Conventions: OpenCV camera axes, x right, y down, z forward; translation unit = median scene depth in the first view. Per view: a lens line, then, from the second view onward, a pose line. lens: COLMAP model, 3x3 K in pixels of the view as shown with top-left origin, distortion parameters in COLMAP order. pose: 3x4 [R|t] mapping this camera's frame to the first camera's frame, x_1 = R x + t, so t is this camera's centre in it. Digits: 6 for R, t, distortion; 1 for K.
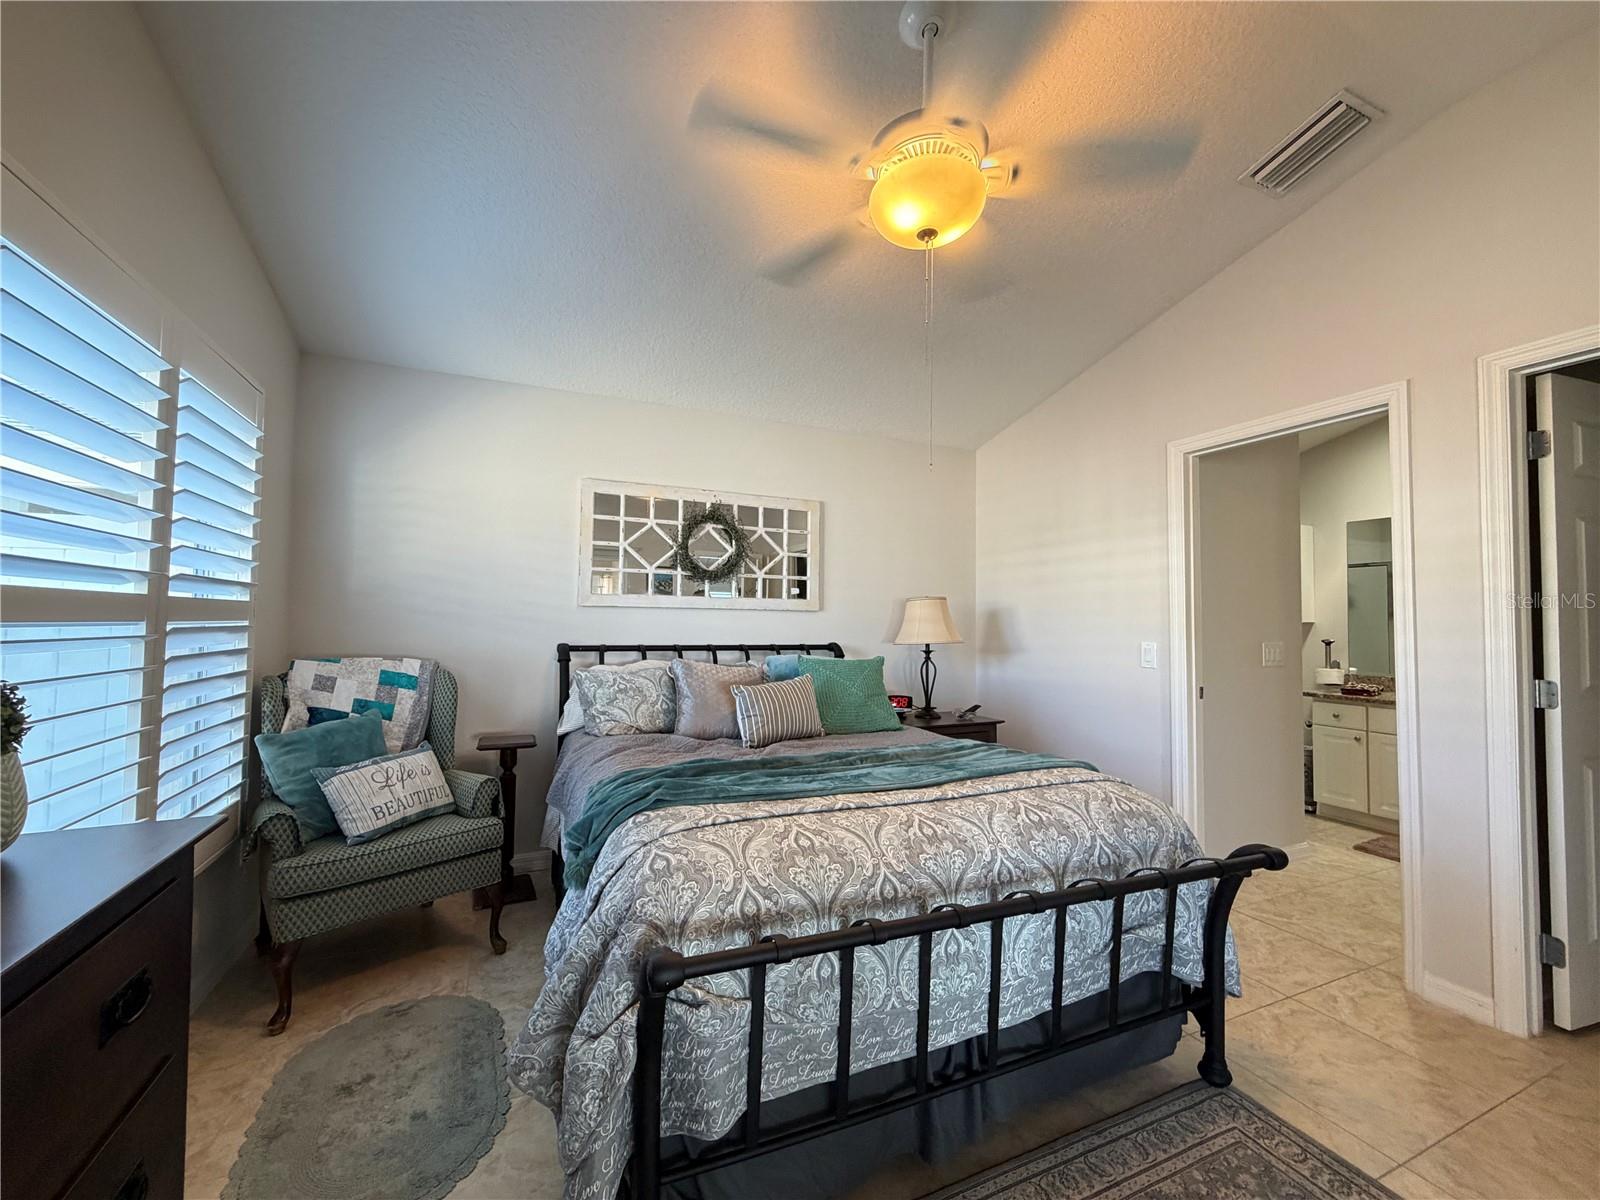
lens RADIAL K [[637.7, 0, 795.0], [0, 637.7, 600.3], [0, 0, 1]] dist [0.000278, 0.000663]
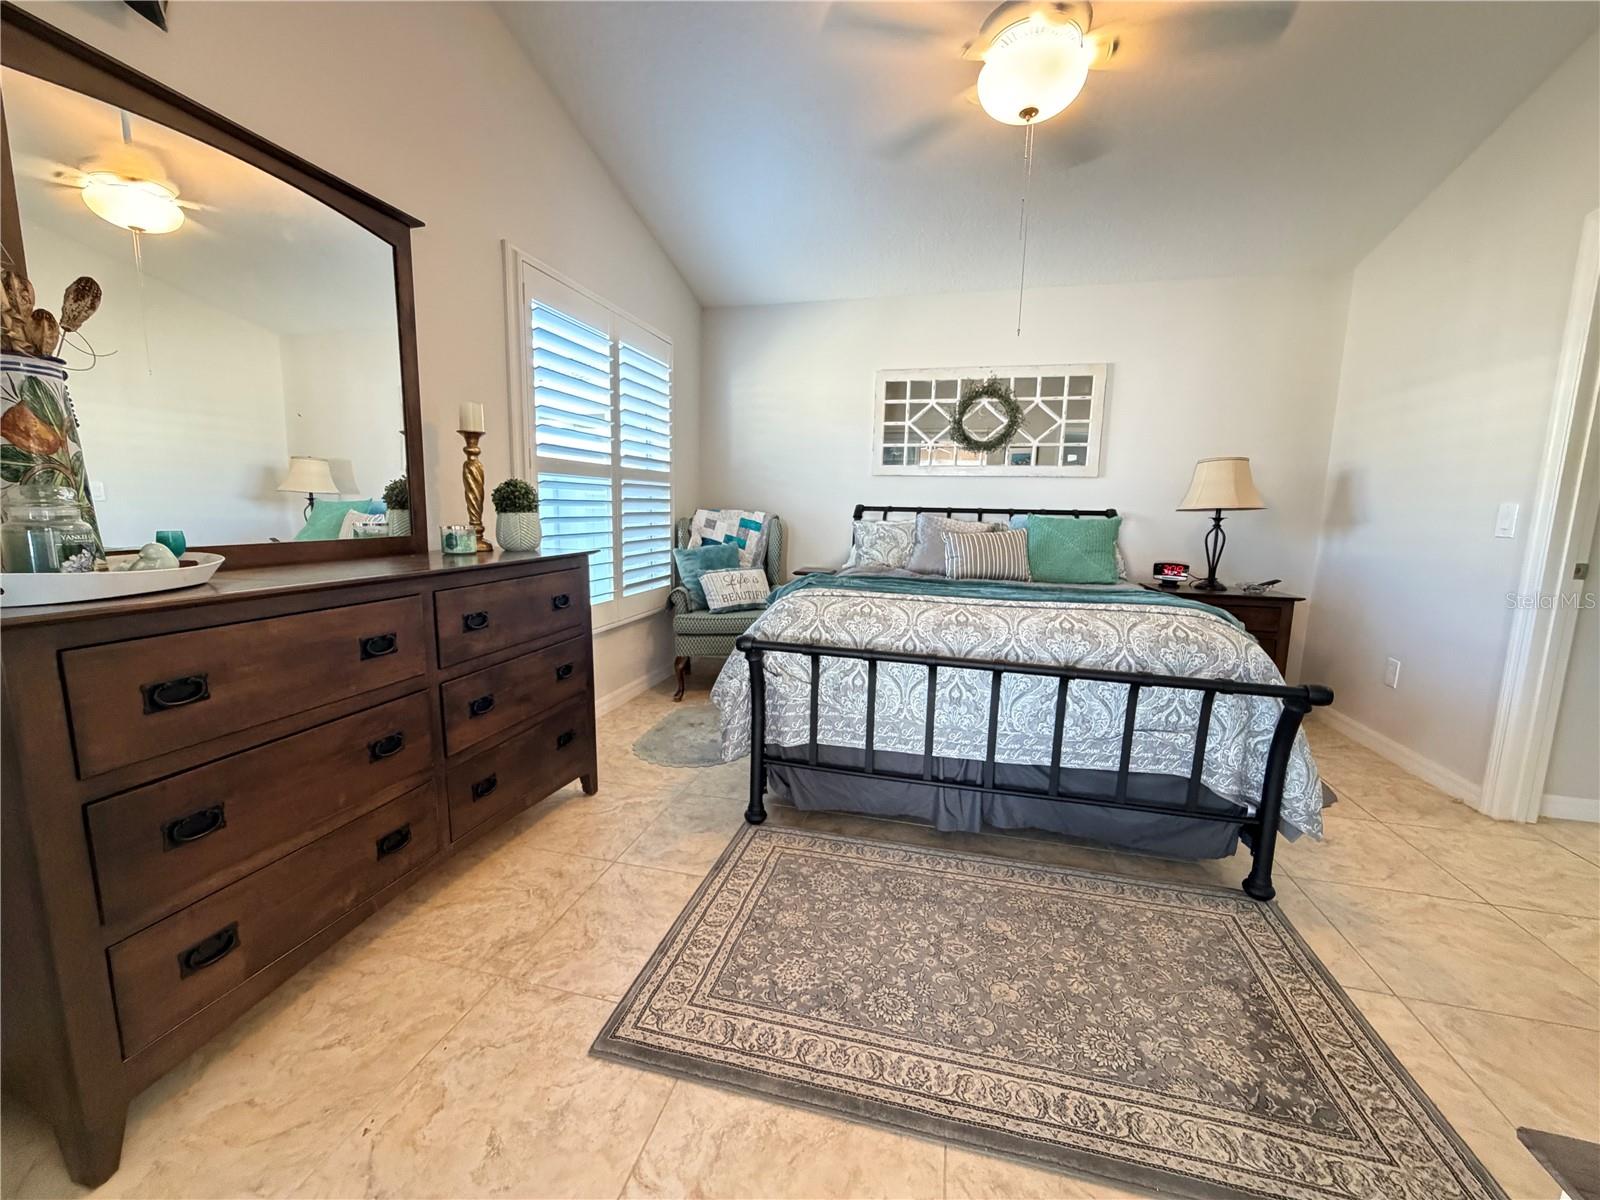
lens RADIAL K [[637.7, 0, 795.0], [0, 637.7, 600.3], [0, 0, 1]] dist [0.000278, 0.000663]
pose [[0.787605, 0.093582, -0.609033, 0.472902], [0.011808, 0.985926, 0.166765, 0.056535], [0.616068, -0.138537, 0.775415, -0.172769]]
